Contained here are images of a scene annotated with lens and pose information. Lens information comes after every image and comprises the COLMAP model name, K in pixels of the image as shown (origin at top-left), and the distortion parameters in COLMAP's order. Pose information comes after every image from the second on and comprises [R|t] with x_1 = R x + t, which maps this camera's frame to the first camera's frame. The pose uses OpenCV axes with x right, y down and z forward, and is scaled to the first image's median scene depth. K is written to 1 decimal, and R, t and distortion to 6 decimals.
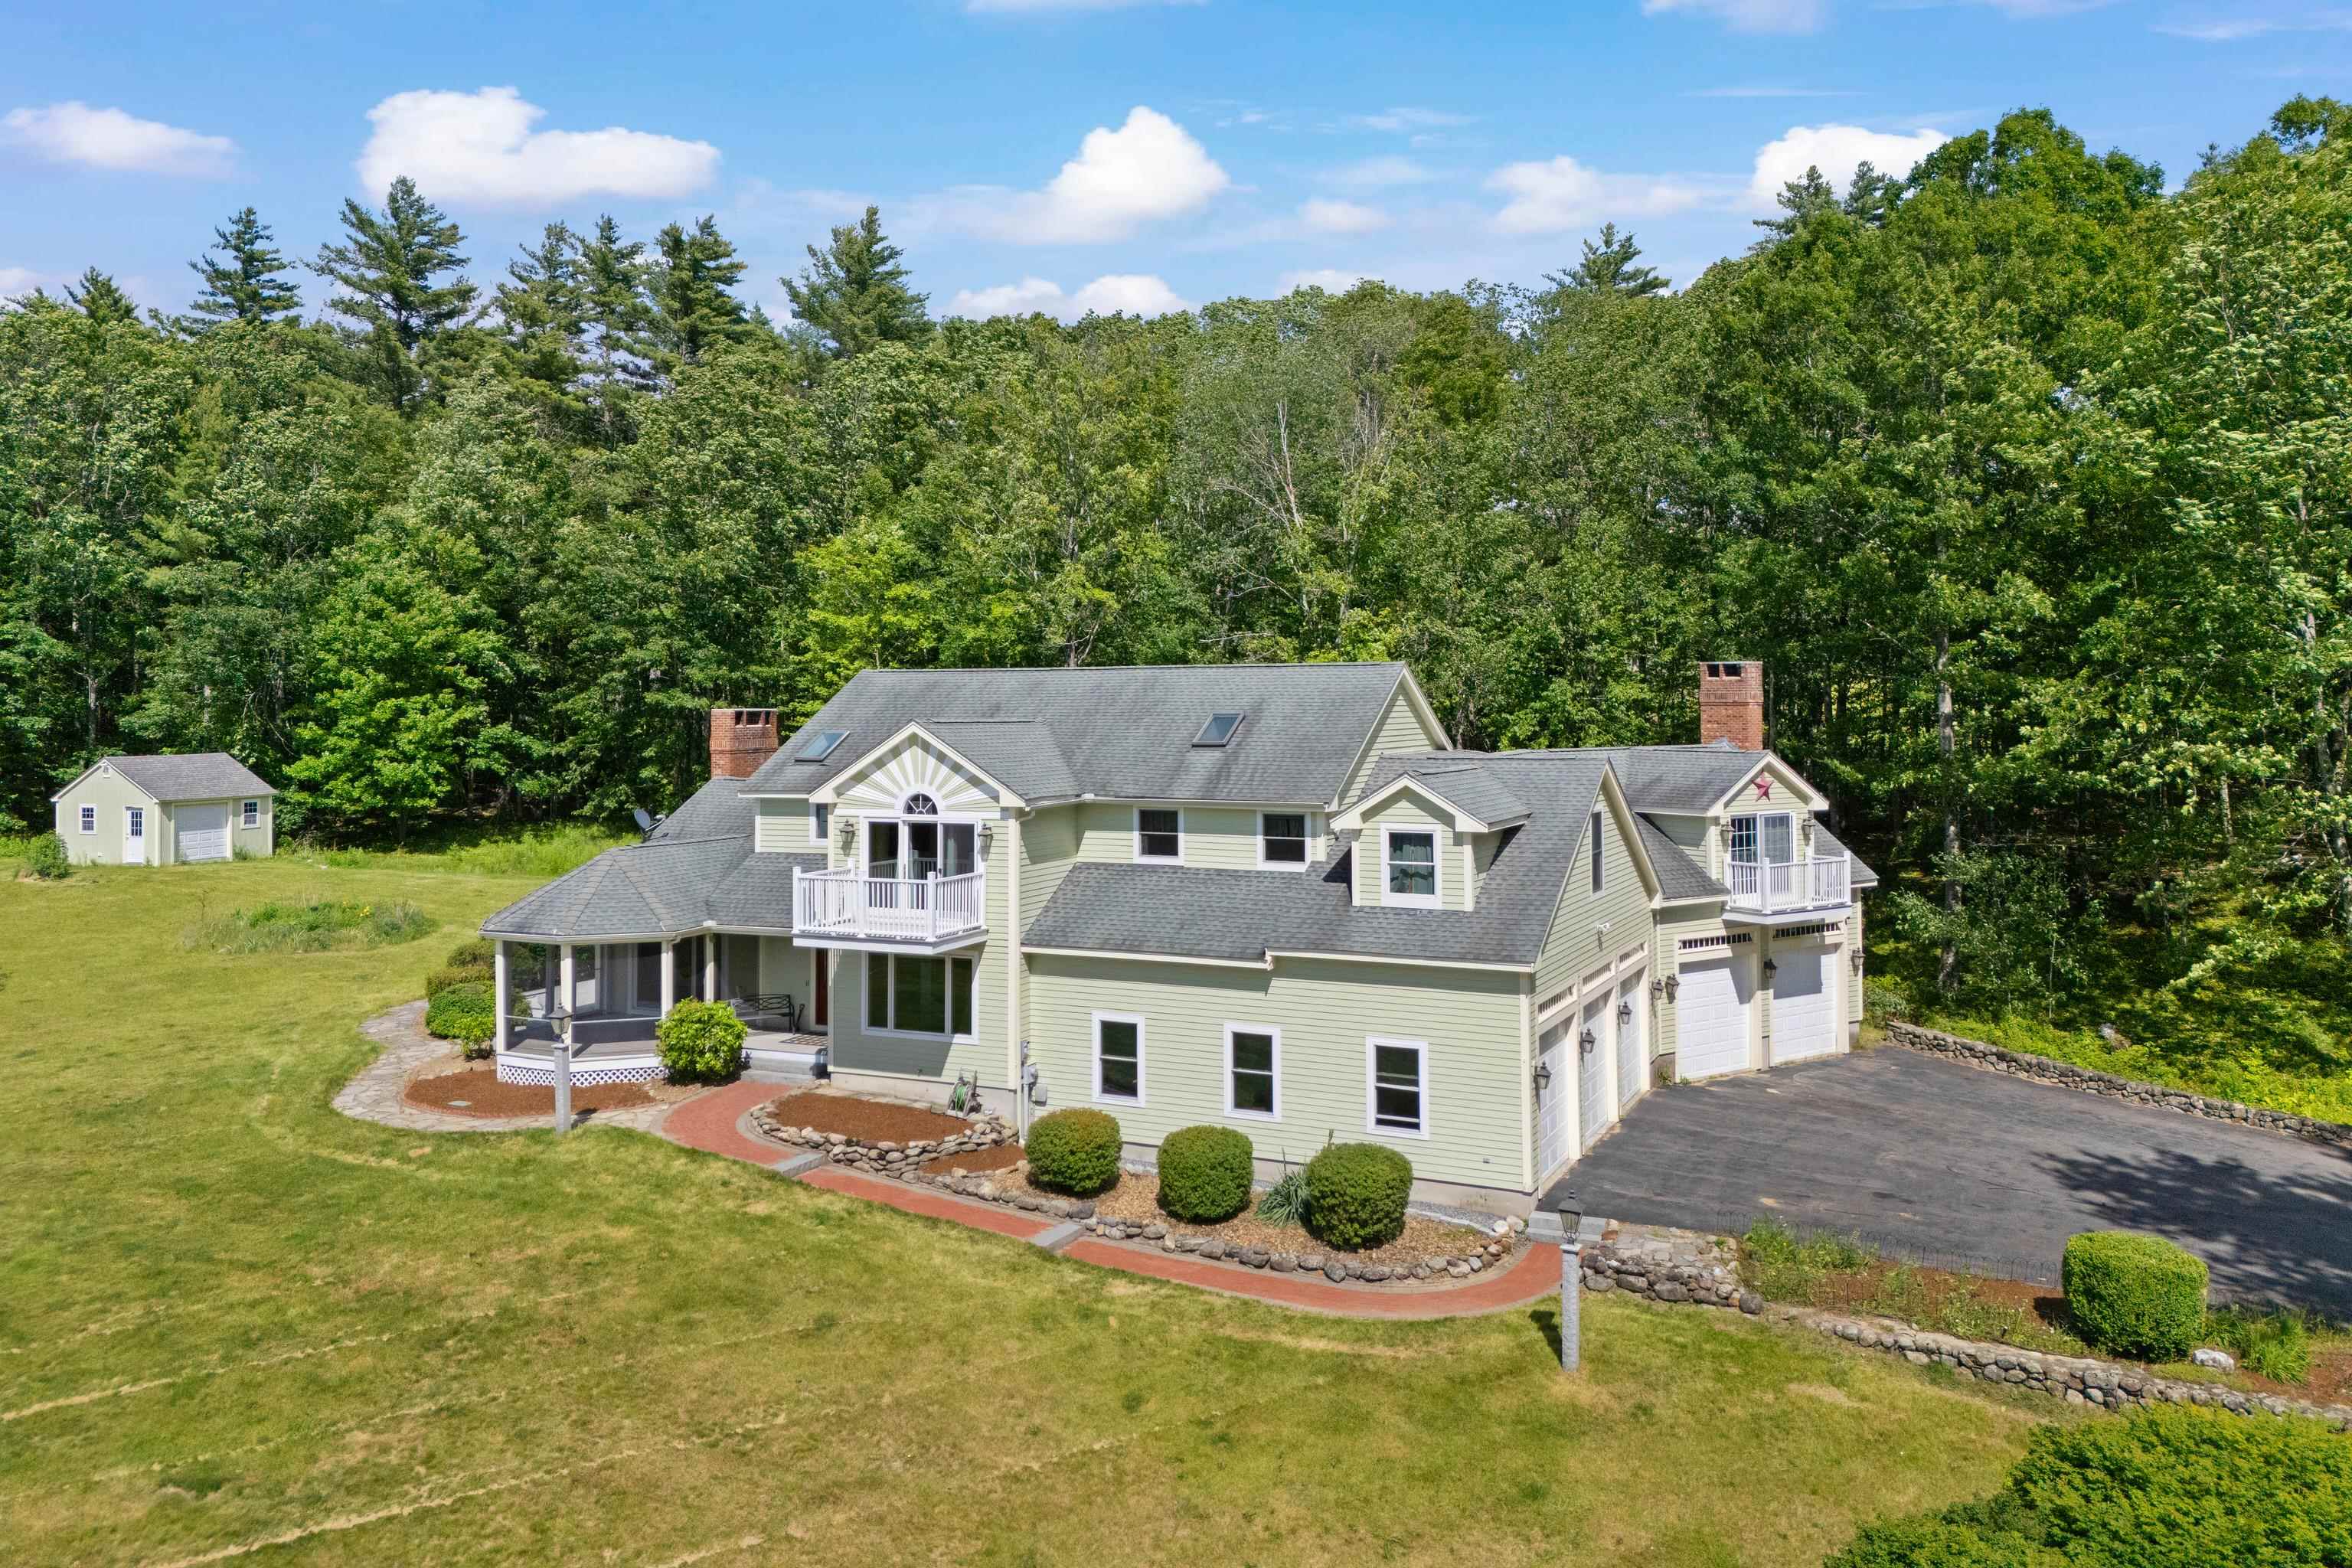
lens RADIAL K [[1665.3, 0, 1183.6], [0, 1665.3, 633.6], [0, 0, 1]] dist [0.059042, -0.046743]
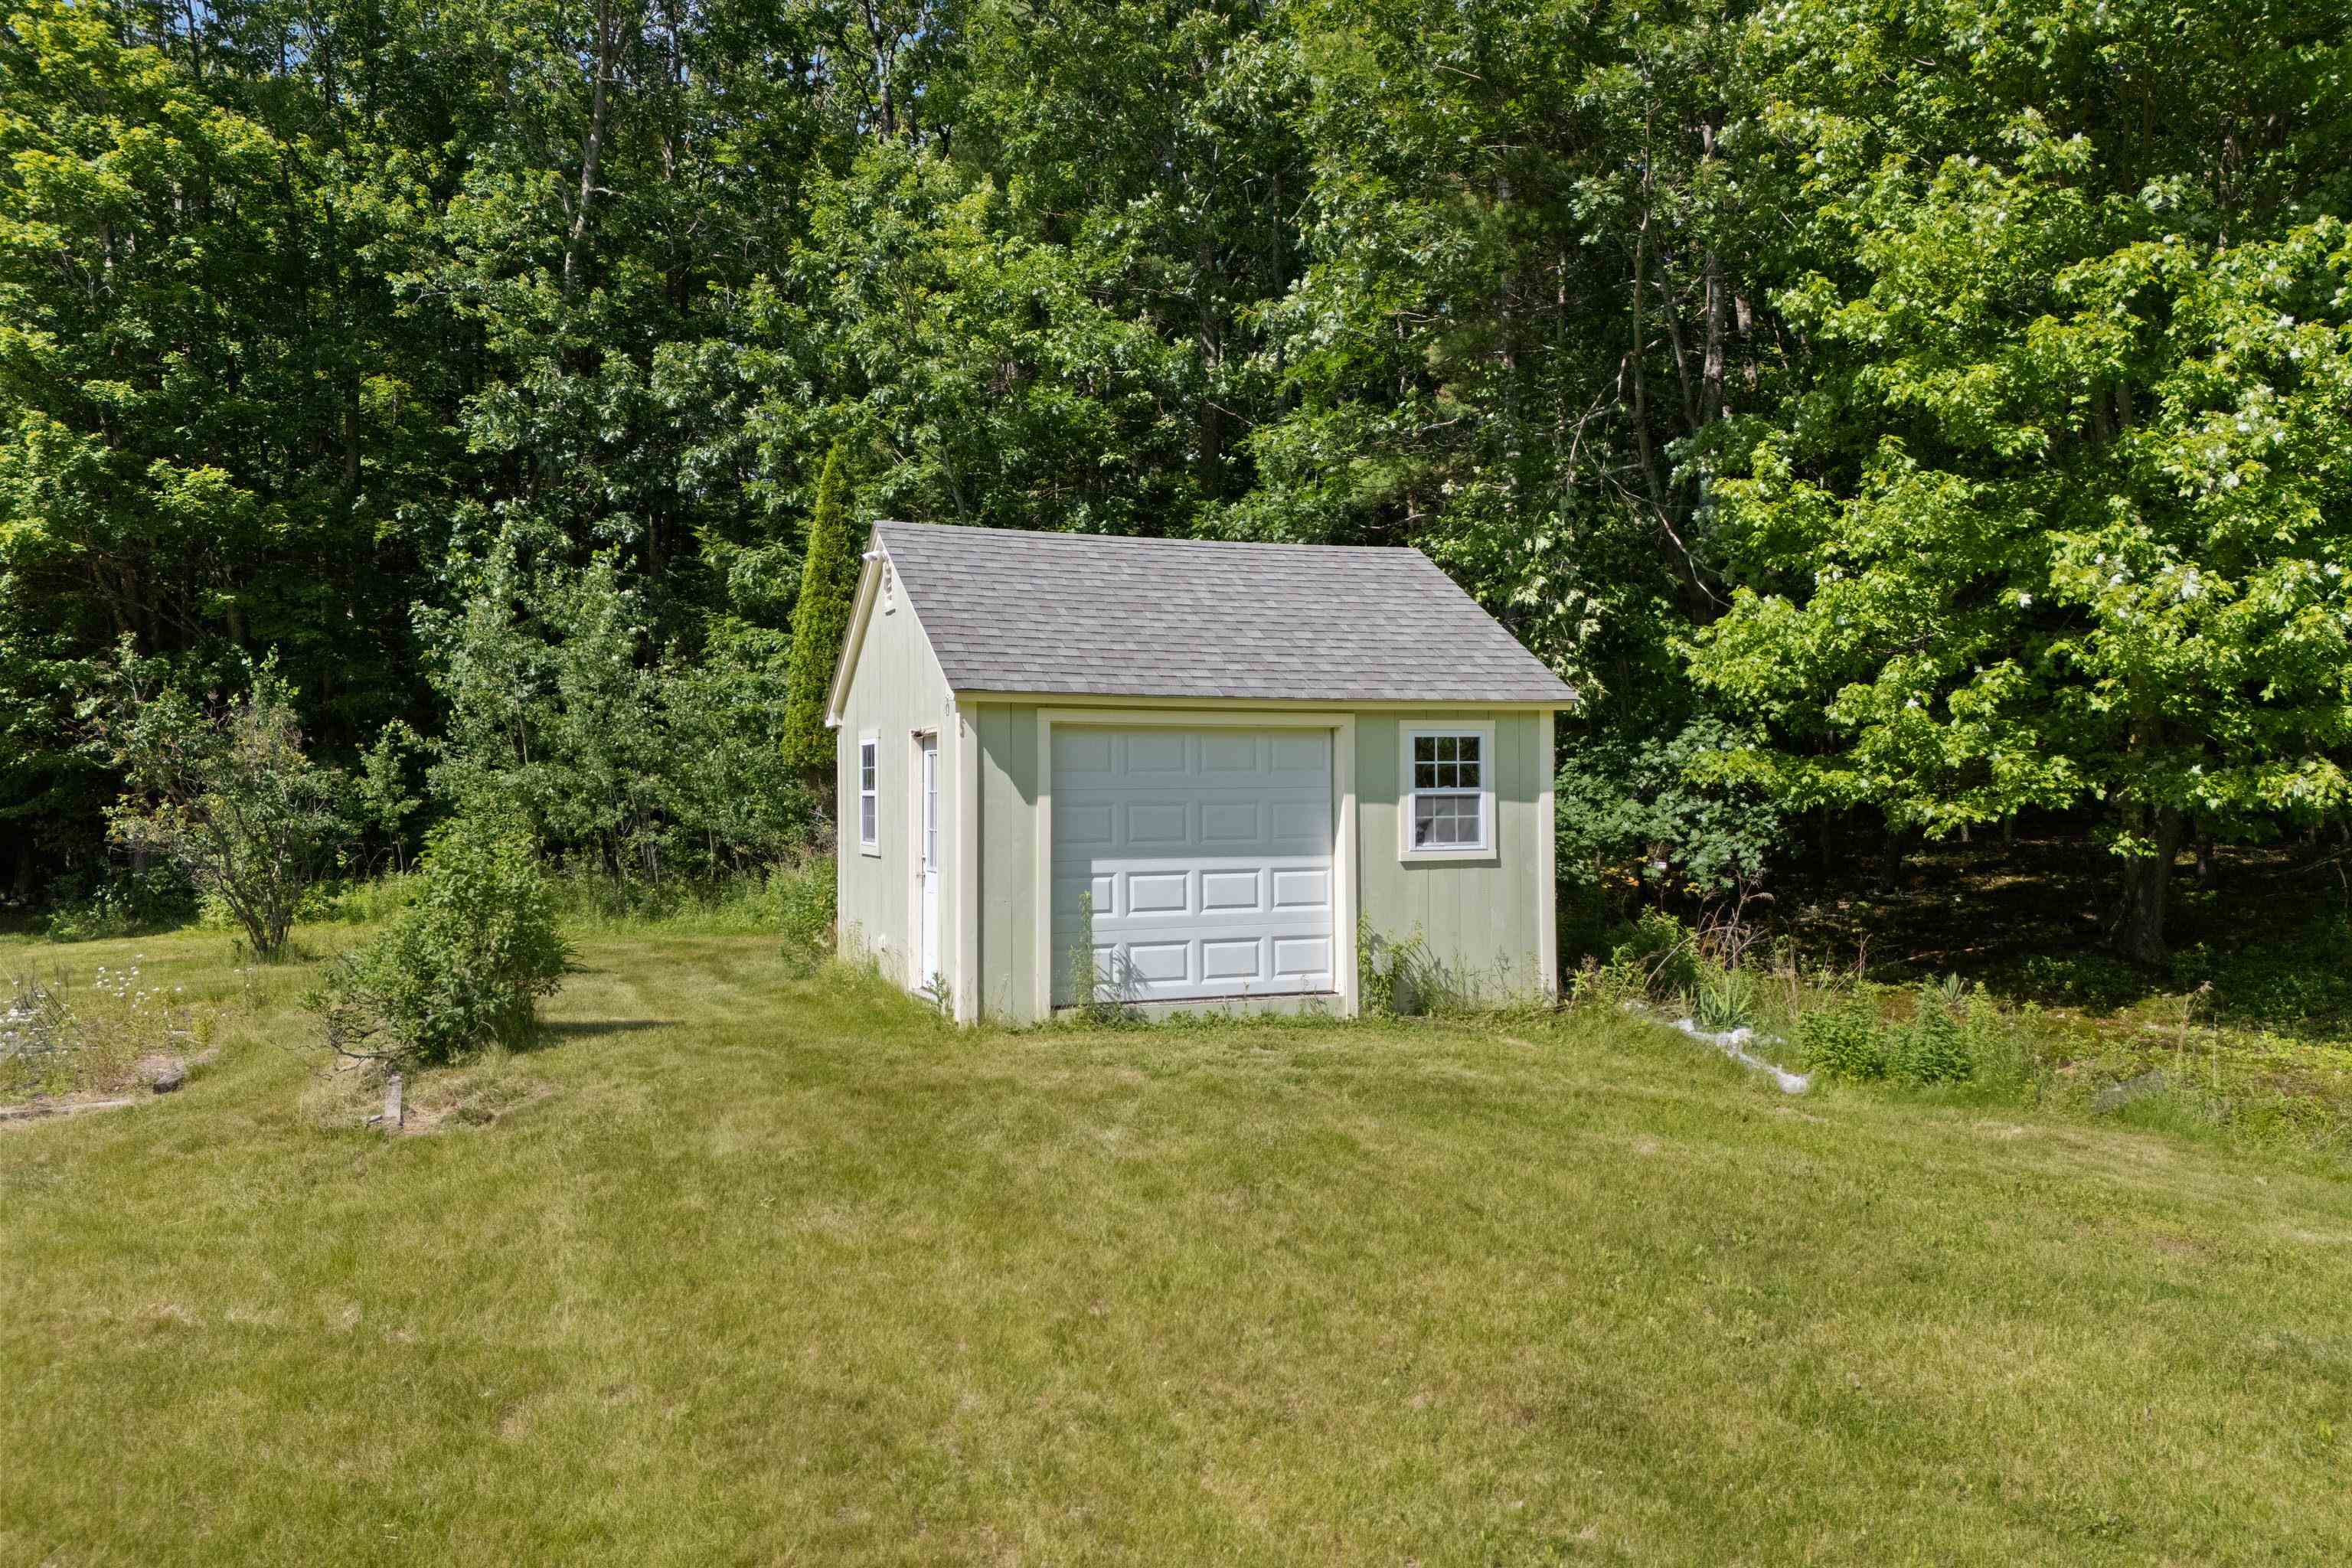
lens RADIAL K [[1709.6, 0, 1175.4], [0, 1709.6, 771.1], [0, 0, 1]] dist [0.074535, -0.071433]
pose [[0.638247, 0.008683, -0.769783, -0.893969], [0.025433, 0.999153, 0.032357, 0.207760], [0.769412, -0.040229, 0.637485, 1.817658]]
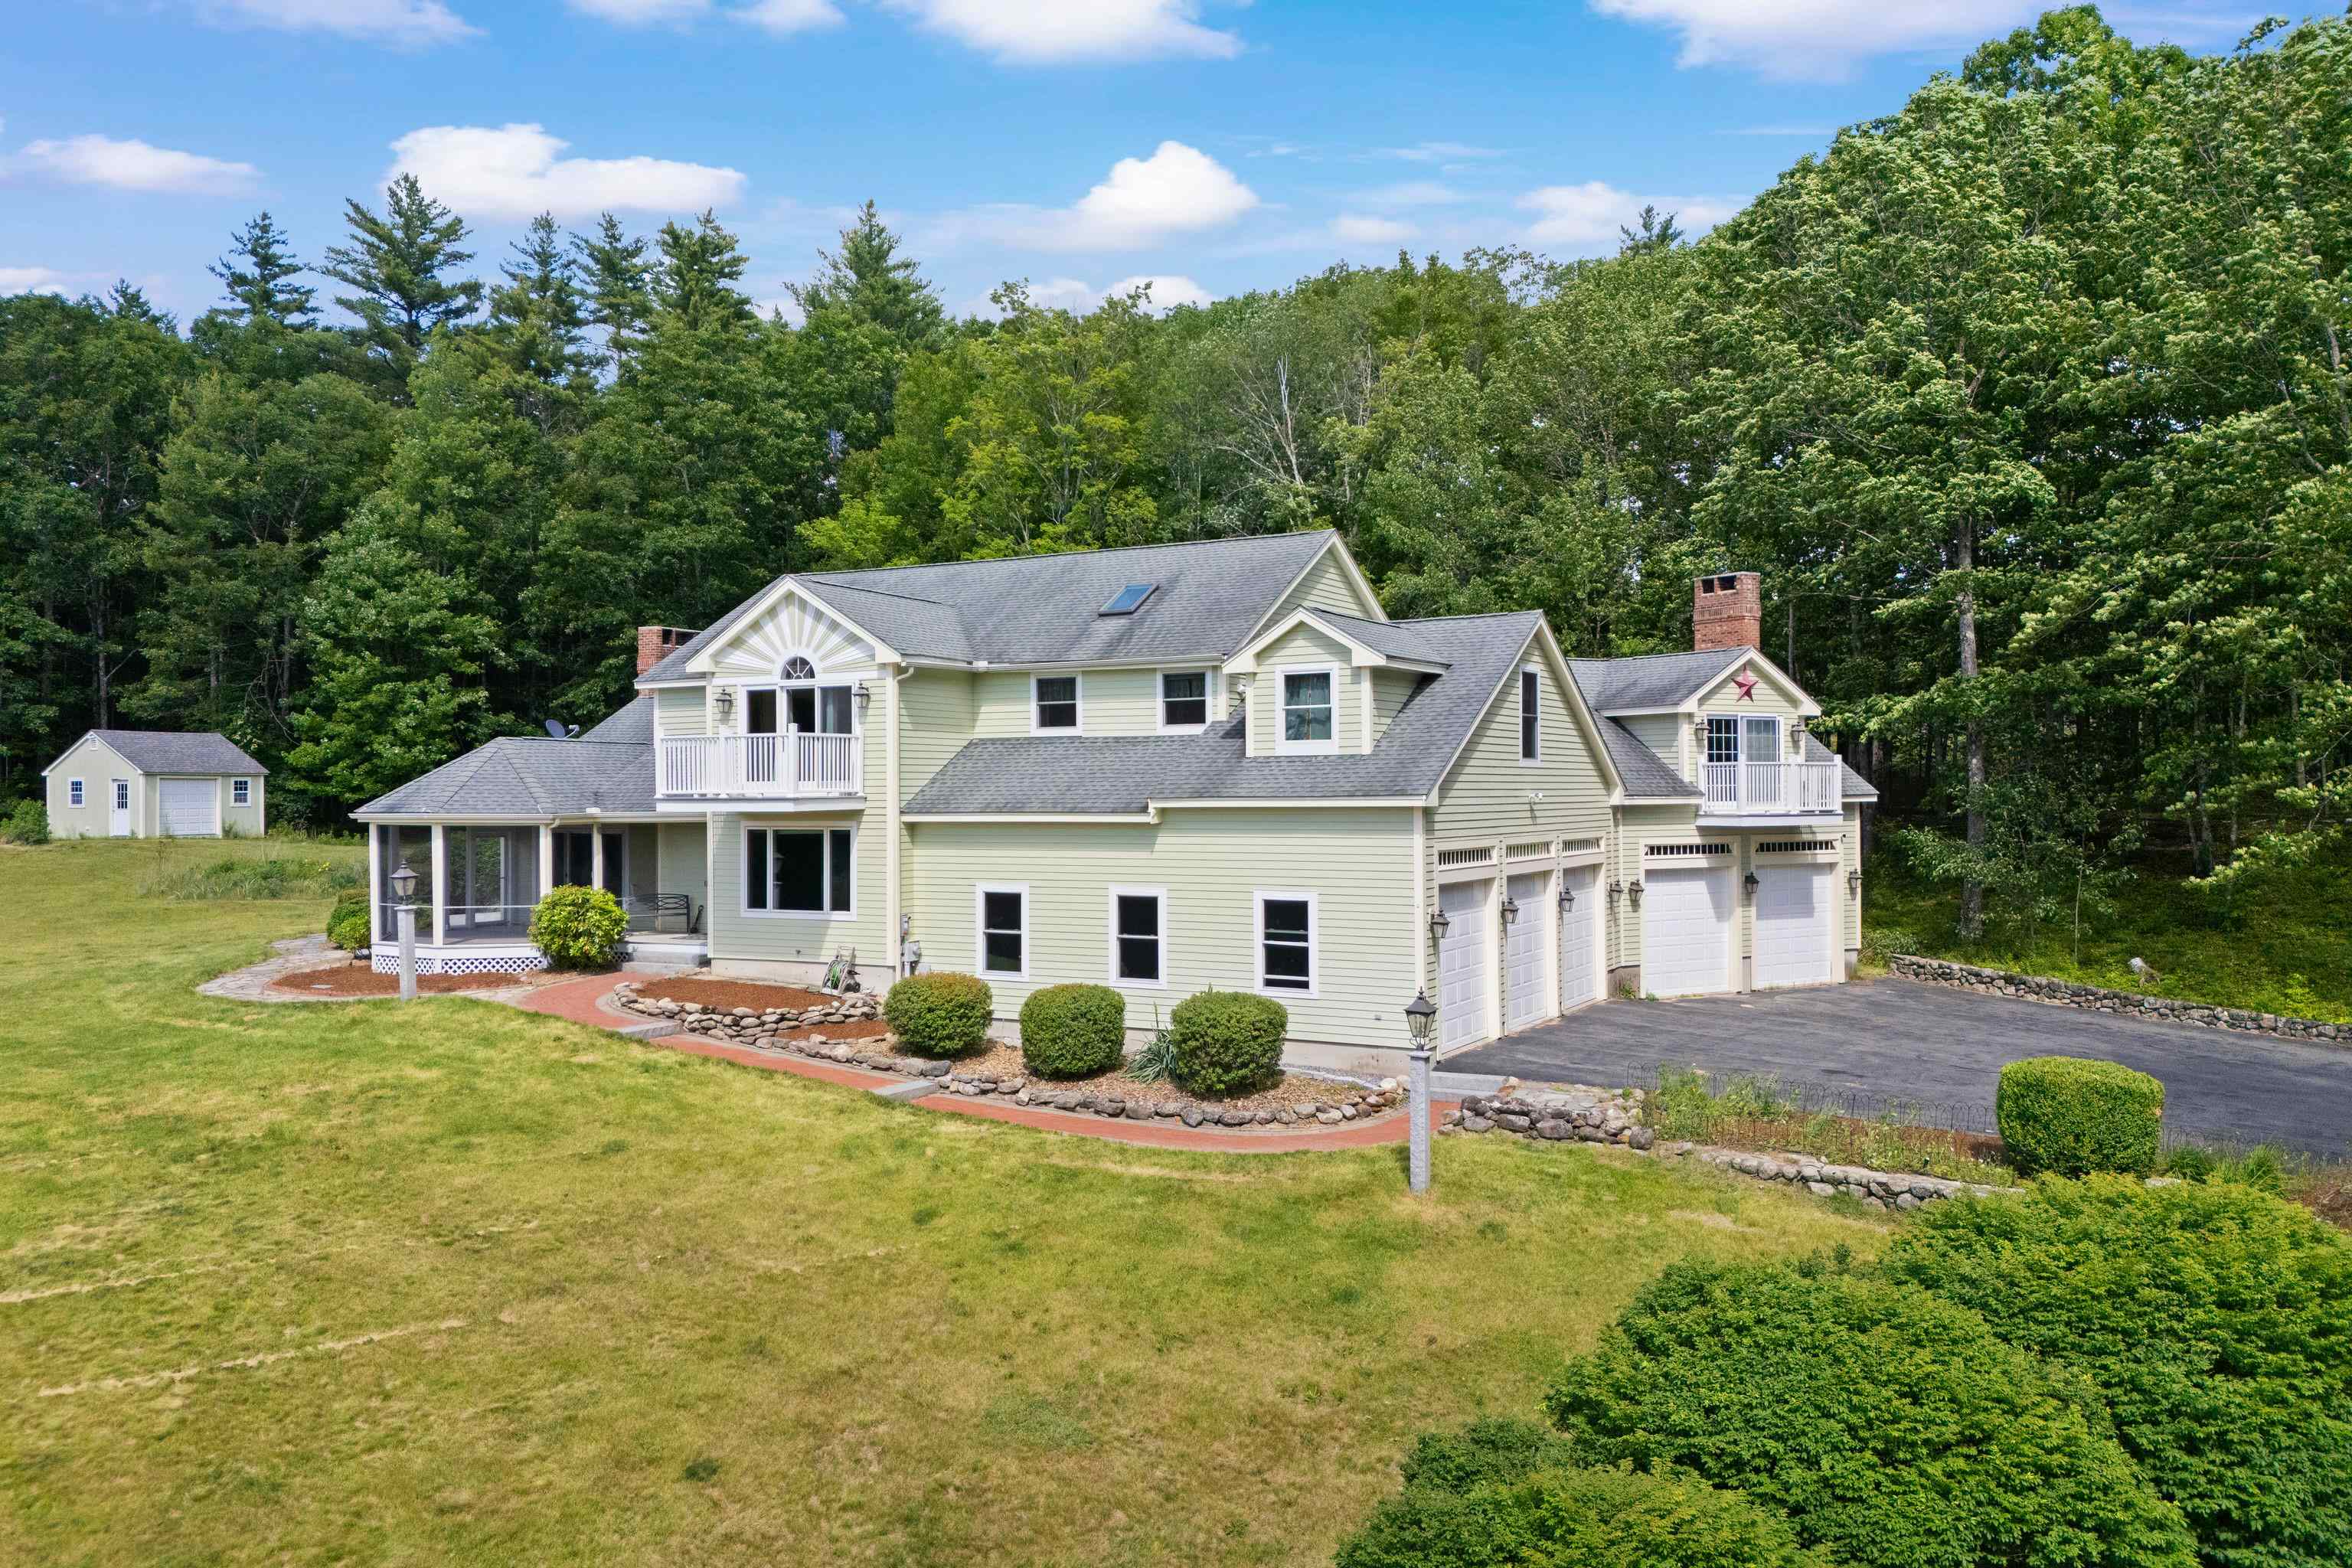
lens RADIAL K [[1671.3, 0, 1183.1], [0, 1671.3, 736.9], [0, 0, 1]] dist [0.073348, -0.069453]
pose [[0.998606, -0.002730, -0.052707, 0.109743], [0.003541, 0.999876, 0.015314, 0.131576], [0.052658, -0.015479, 0.998493, 0.078801]]
